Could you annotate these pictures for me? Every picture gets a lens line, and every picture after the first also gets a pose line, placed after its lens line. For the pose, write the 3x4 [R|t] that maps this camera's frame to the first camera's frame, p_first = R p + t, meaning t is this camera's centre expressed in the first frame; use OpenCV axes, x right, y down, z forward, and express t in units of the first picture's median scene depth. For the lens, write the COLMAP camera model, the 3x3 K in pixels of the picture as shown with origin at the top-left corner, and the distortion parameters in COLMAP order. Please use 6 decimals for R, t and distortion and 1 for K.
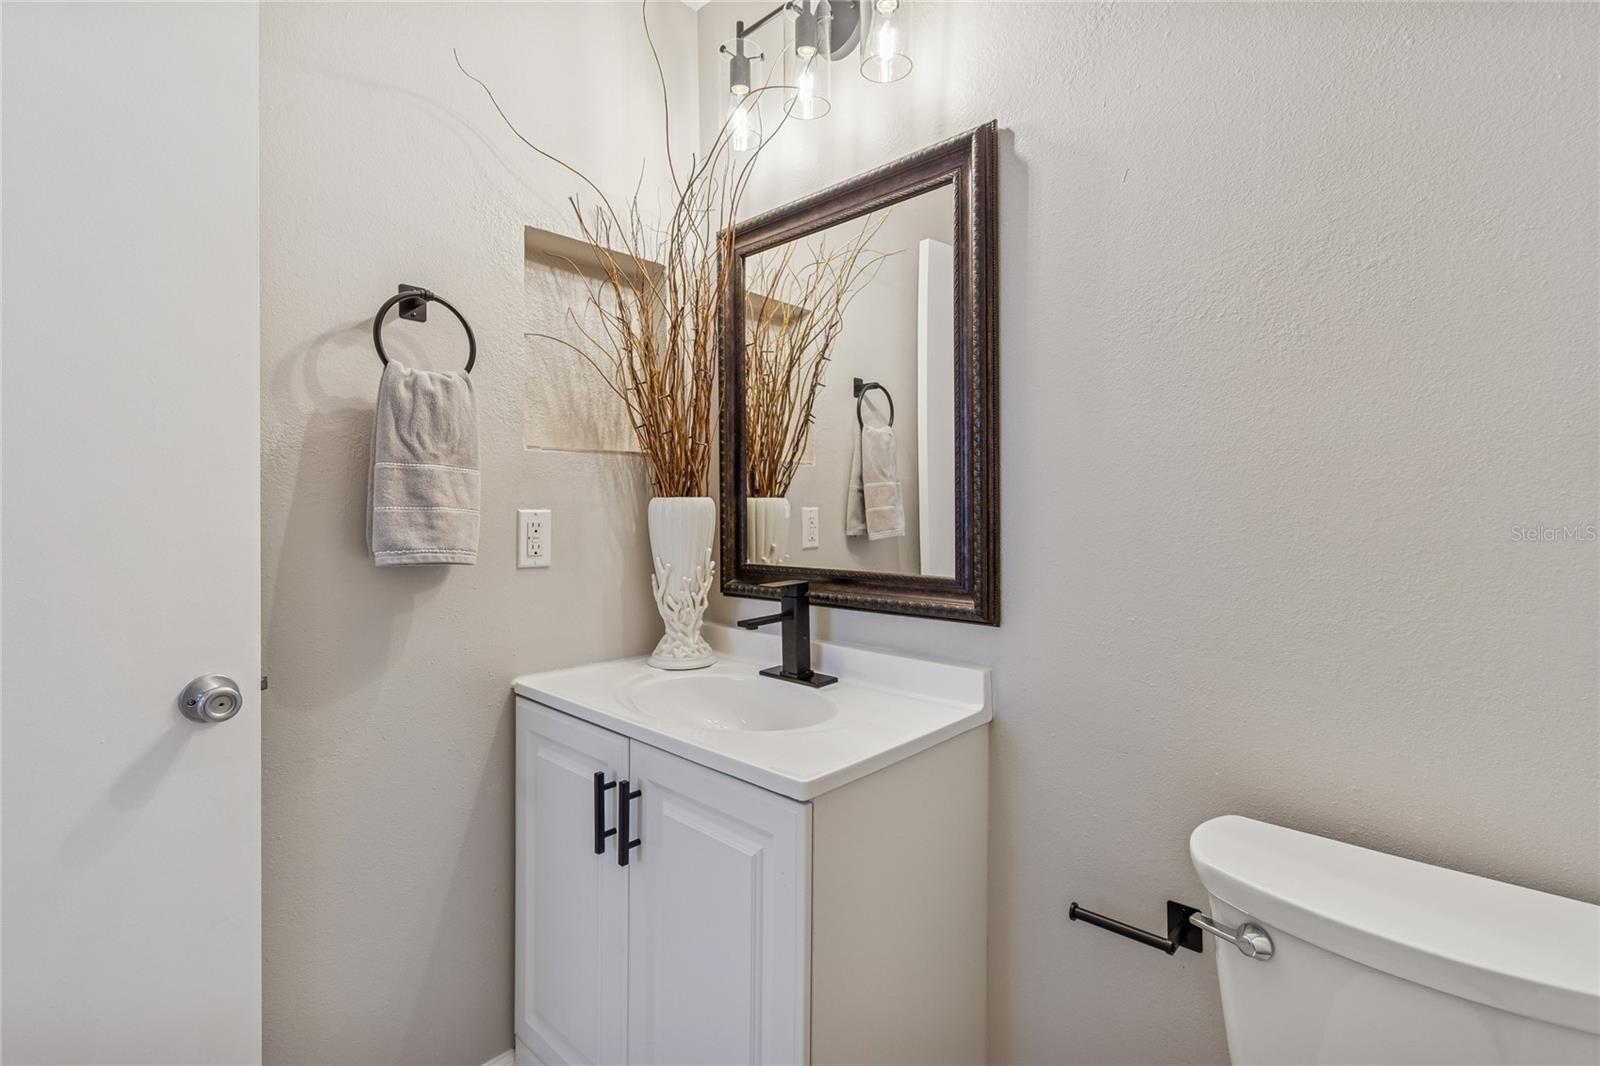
lens RADIAL K [[713.0, 0, 800.0], [0, 713.0, 517.9], [0, 0, 1]] dist [-0.001199, 0.001036]
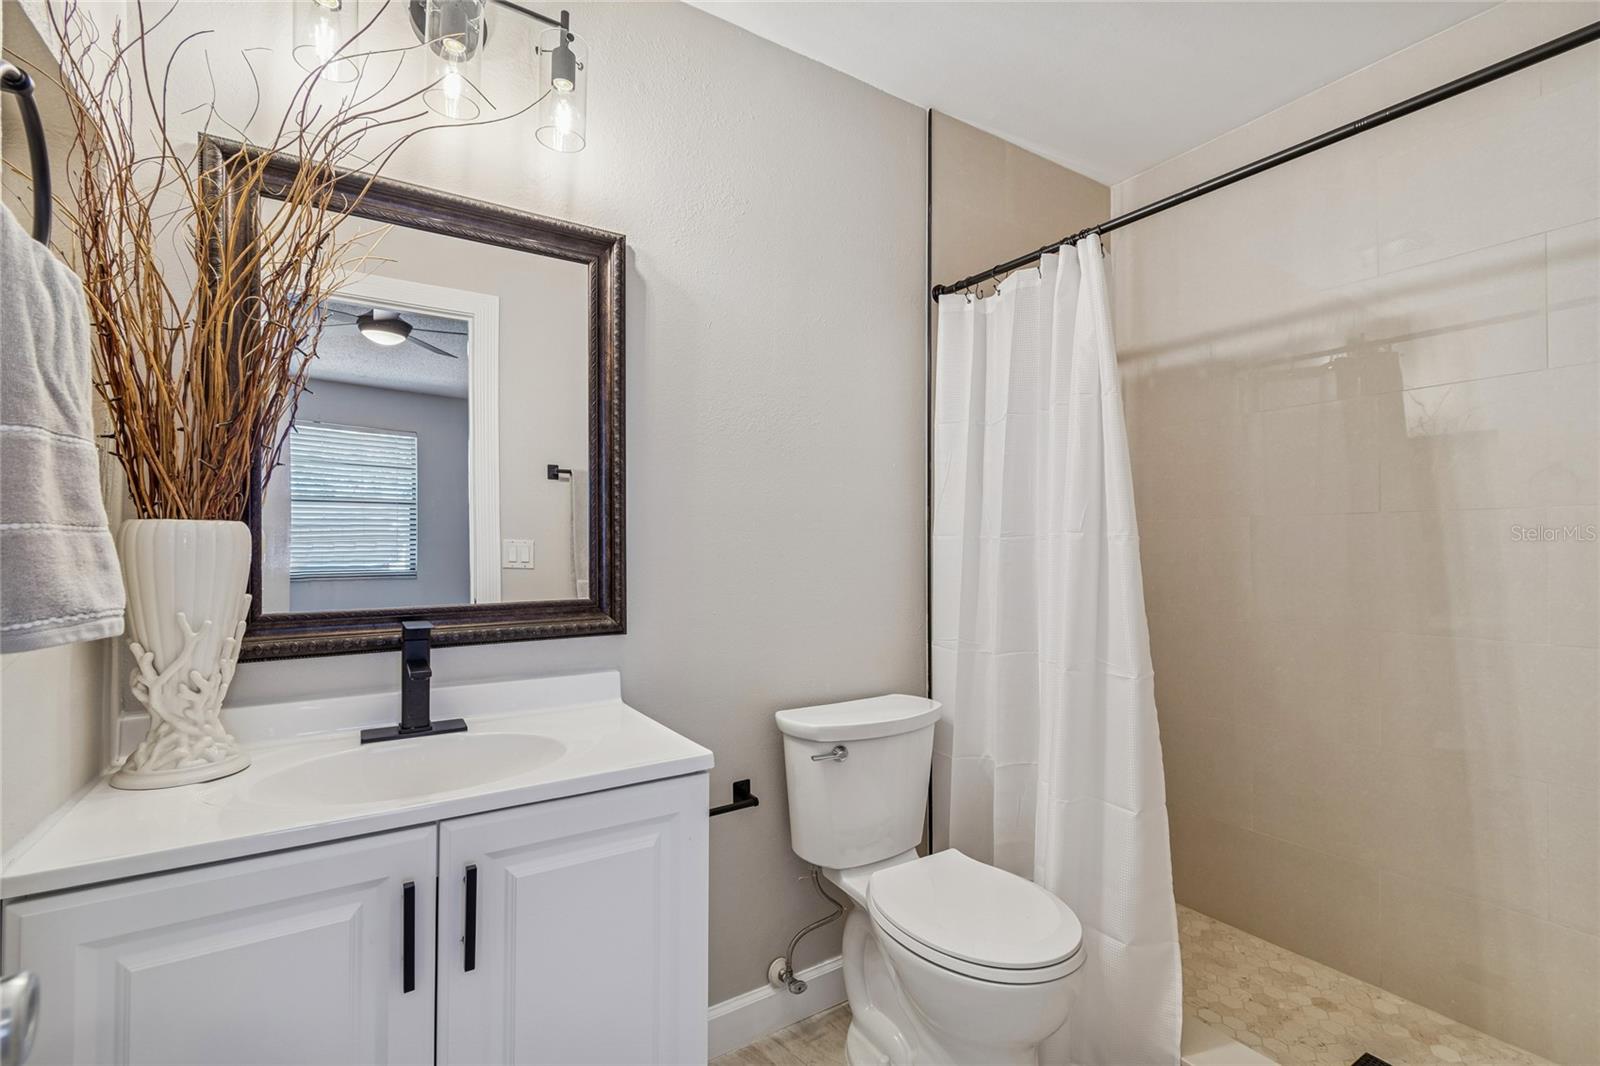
lens RADIAL K [[713.0, 0, 797.6], [0, 713.0, 543.7], [0, 0, 1]] dist [-0.001199, 0.001036]
pose [[0.248679, 0.005394, 0.968571, -0.841494], [0.012530, 0.999883, -0.008786, 0.007715], [-0.968505, 0.014321, 0.248582, 0.374903]]
